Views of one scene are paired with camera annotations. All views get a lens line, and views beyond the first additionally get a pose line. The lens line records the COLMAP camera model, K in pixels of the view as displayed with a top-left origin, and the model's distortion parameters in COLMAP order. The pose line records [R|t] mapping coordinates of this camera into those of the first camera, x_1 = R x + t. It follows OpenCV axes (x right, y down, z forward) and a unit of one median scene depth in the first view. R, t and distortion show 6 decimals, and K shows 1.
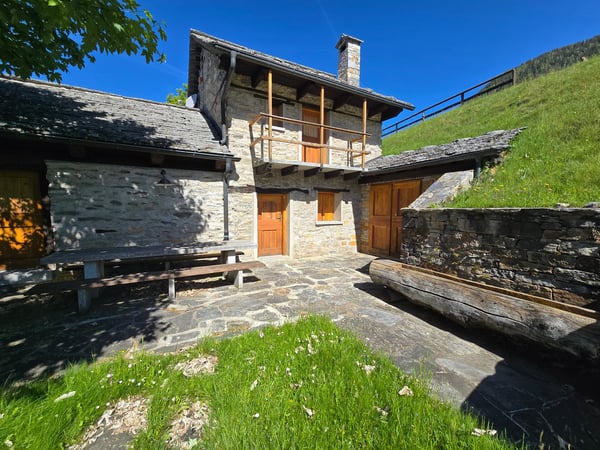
lens RADIAL K [[244.4, 0, 302.0], [0, 244.4, 227.0], [0, 0, 1]] dist [-0.004688, 0.001702]
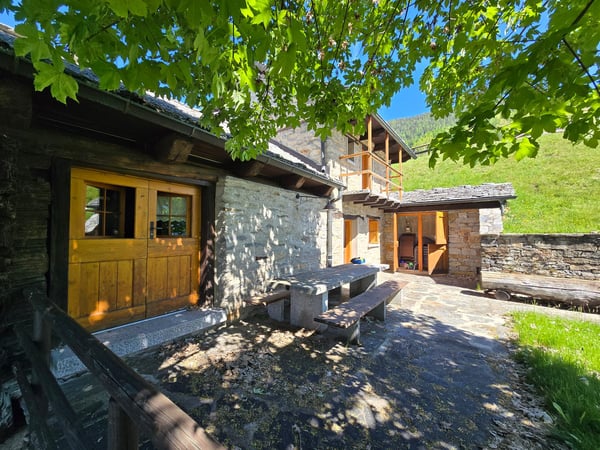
lens RADIAL K [[244.4, 0, 289.1], [0, 244.4, 226.2], [0, 0, 1]] dist [-0.004688, 0.001702]
pose [[0.919191, 0.014181, 0.393556, -0.873952], [0.024301, 0.995405, -0.092624, -0.011145], [-0.393061, 0.094703, 0.914623, 0.107731]]
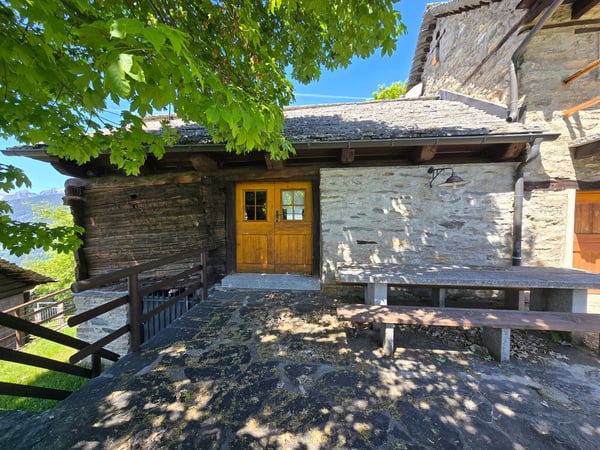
lens RADIAL K [[244.4, 0, 300.0], [0, 244.4, 227.1], [0, 0, 1]] dist [-0.004688, 0.001702]
pose [[0.803114, 0.015518, -0.595623, -0.387400], [-0.035864, 0.999107, -0.022328, -0.008906], [0.594745, 0.039294, 0.802954, 0.118142]]
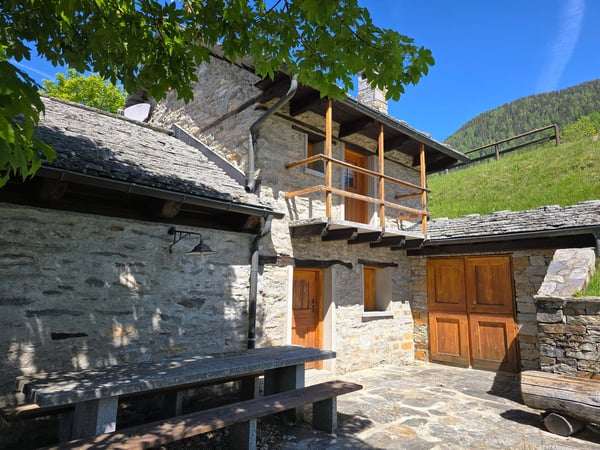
lens RADIAL K [[403.5, 0, 304.1], [0, 403.5, 220.2], [0, 0, 1]] dist [0.051808, -0.019837]
pose [[0.964033, 0.053726, 0.260296, -0.457110], [0.008724, 0.972432, -0.233023, -0.012085], [-0.265640, 0.226912, 0.936988, -0.026320]]
